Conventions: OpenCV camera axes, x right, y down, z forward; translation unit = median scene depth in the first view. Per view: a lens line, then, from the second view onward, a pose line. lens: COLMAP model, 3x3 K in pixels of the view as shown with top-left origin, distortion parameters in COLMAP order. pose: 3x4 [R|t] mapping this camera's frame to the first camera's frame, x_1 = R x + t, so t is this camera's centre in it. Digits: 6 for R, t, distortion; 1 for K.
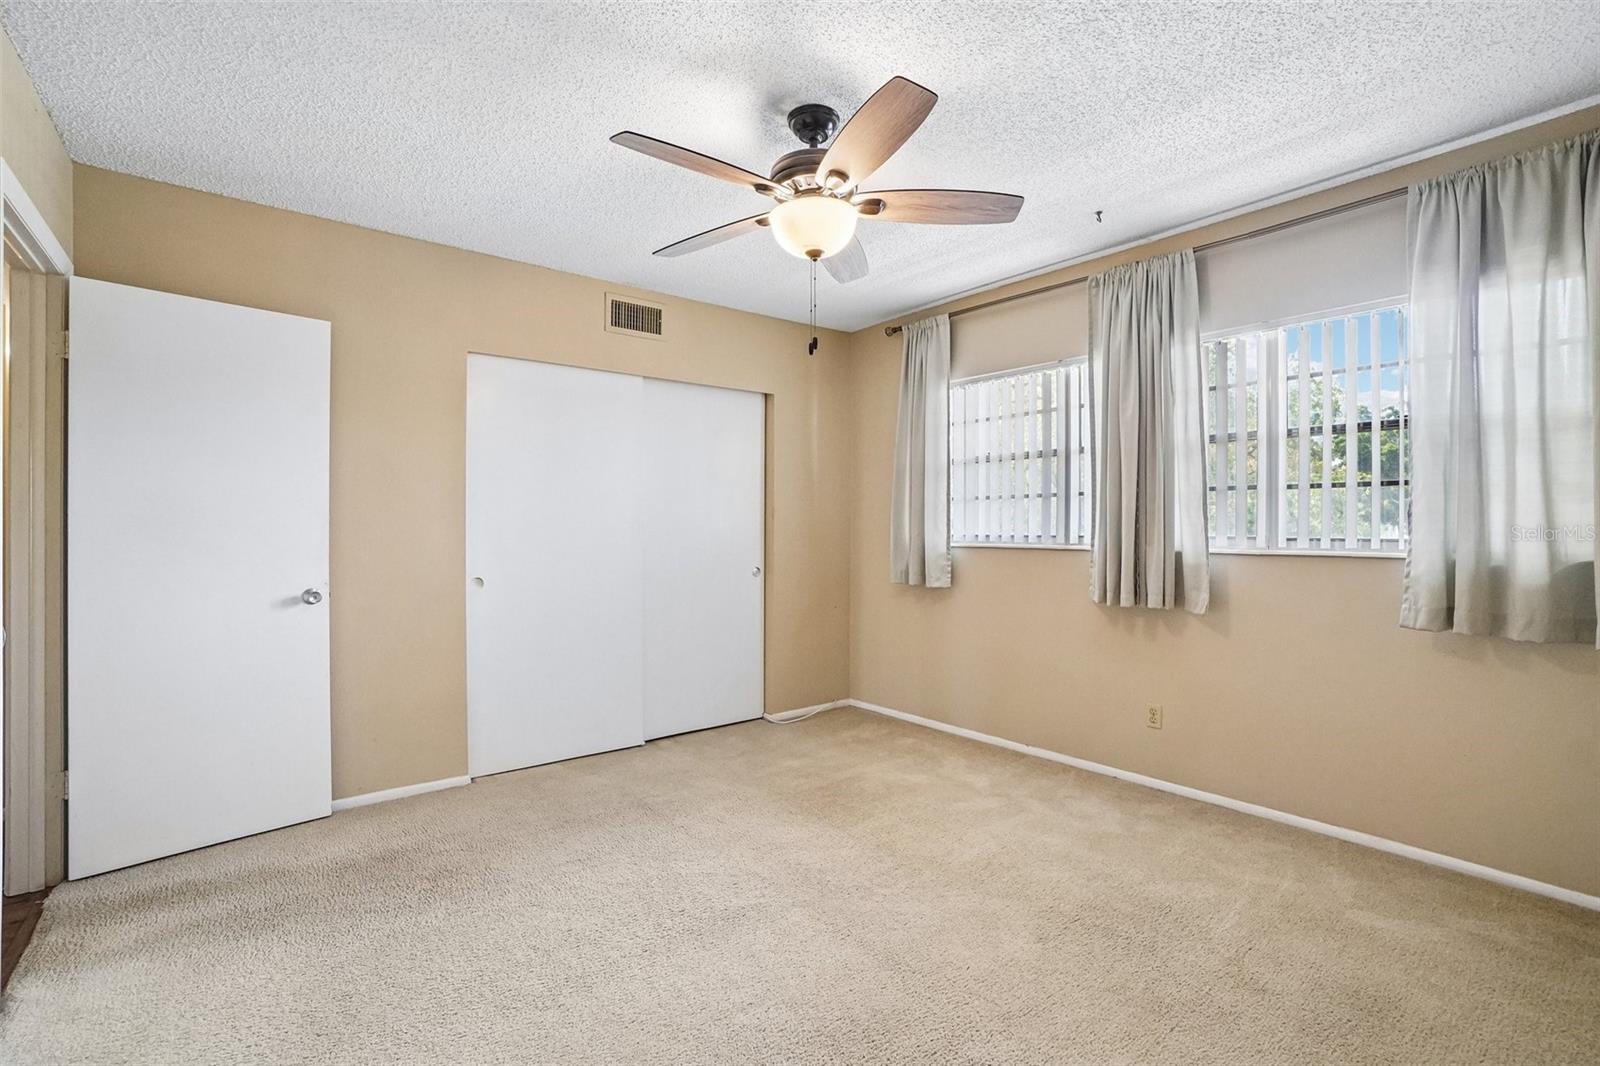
lens RADIAL K [[737.4, 0, 800.9], [0, 737.4, 520.1], [0, 0, 1]] dist [-0.033267, 0.016727]
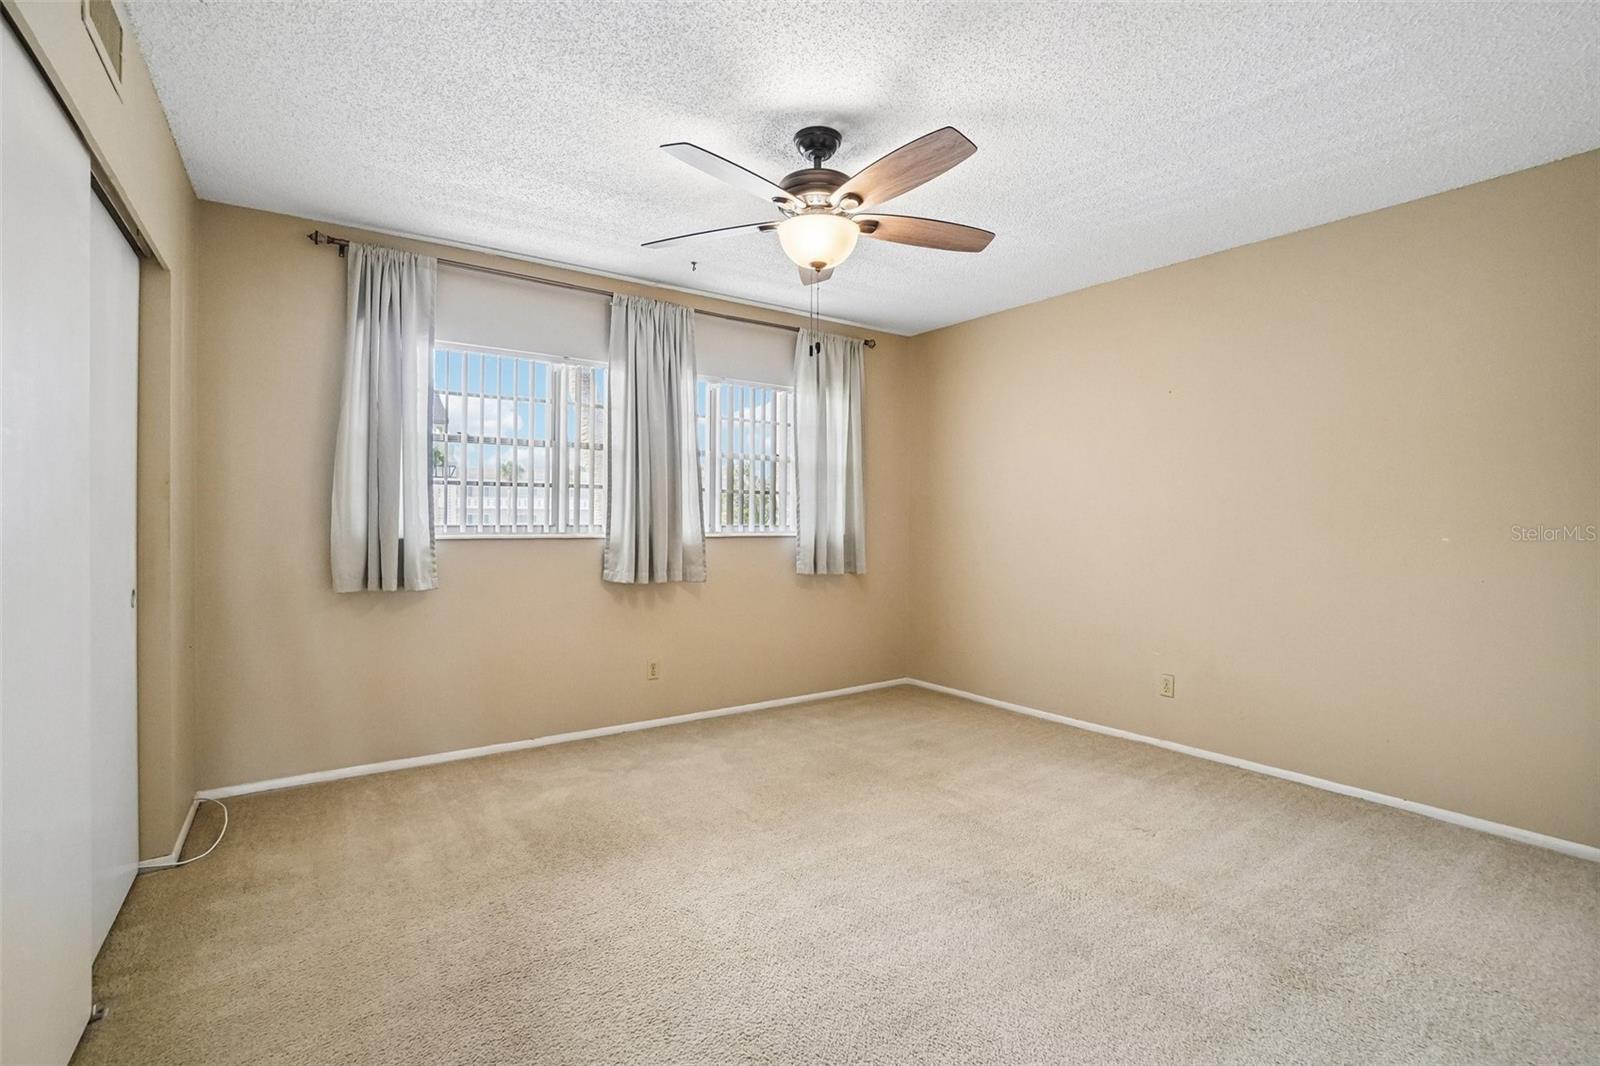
lens RADIAL K [[737.4, 0, 800.9], [0, 737.4, 520.1], [0, 0, 1]] dist [-0.033267, 0.016727]
pose [[0.066006, -0.003810, 0.997812, -0.729267], [-0.021732, 0.999750, 0.005255, 0.000998], [-0.997583, -0.022031, 0.065906, 0.653205]]
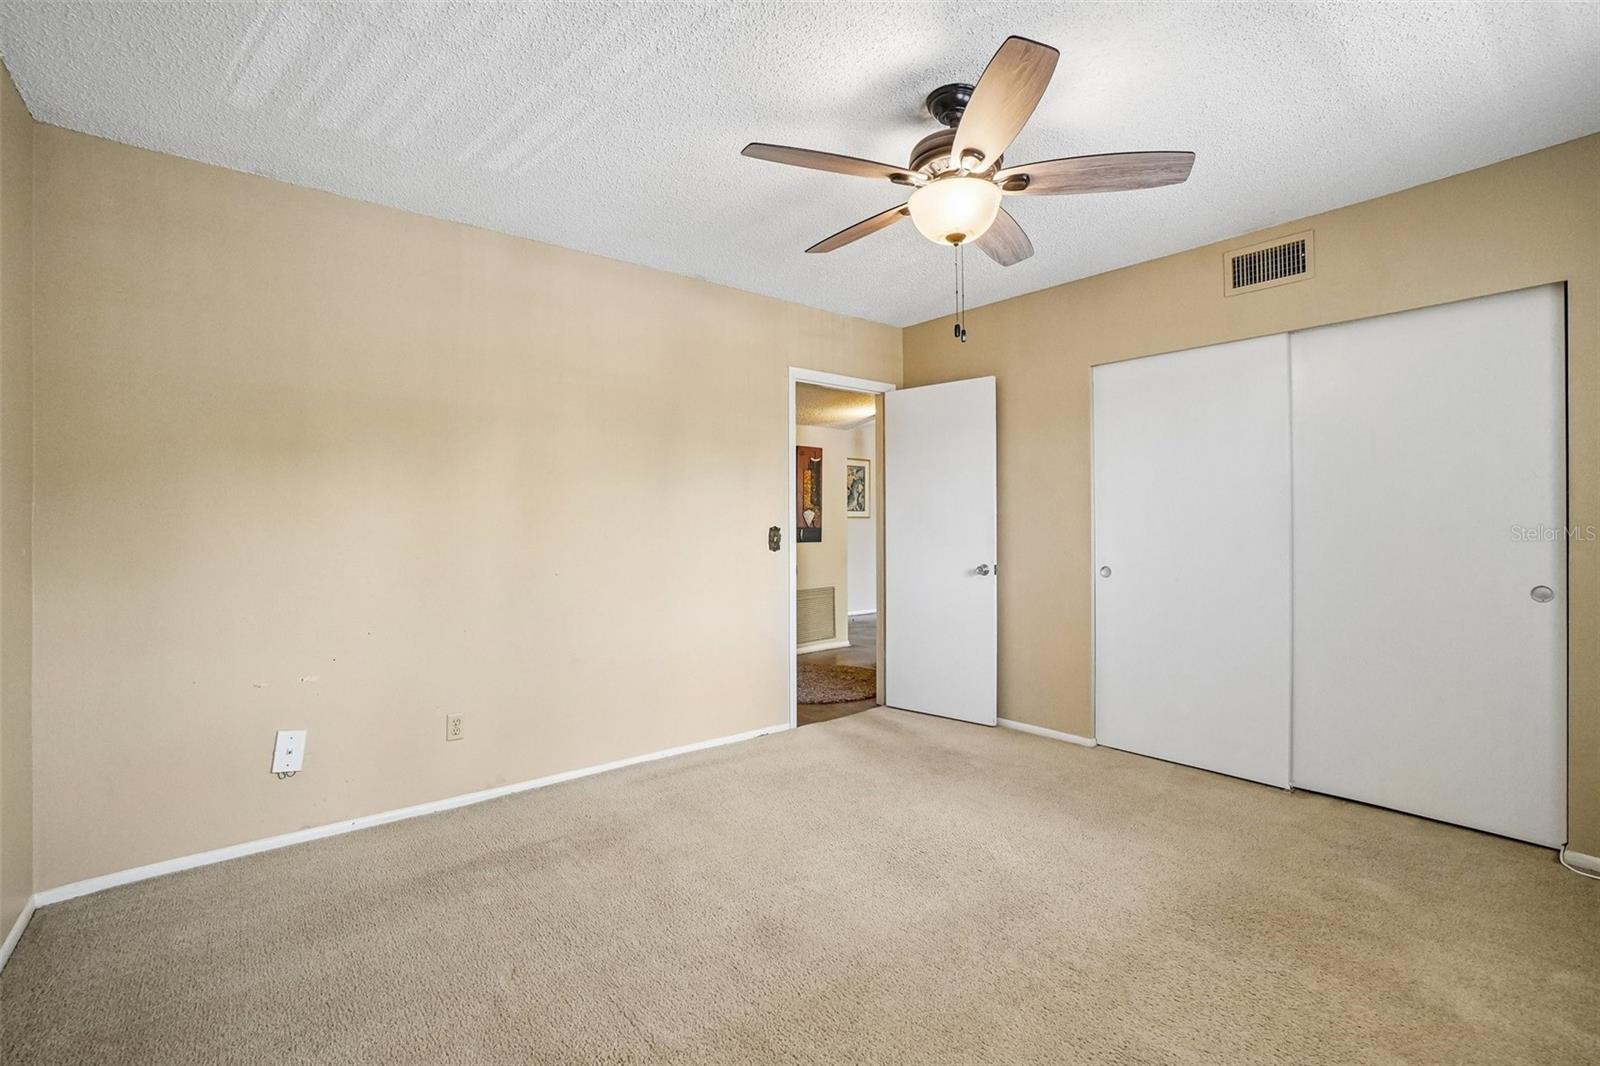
lens RADIAL K [[737.4, 0, 800.9], [0, 737.4, 520.1], [0, 0, 1]] dist [-0.033267, 0.016727]
pose [[0.007543, -0.003059, -0.999967, 0.675765], [0.017095, 0.999850, -0.002930, 0.003476], [0.999825, -0.017073, 0.007594, 0.542146]]
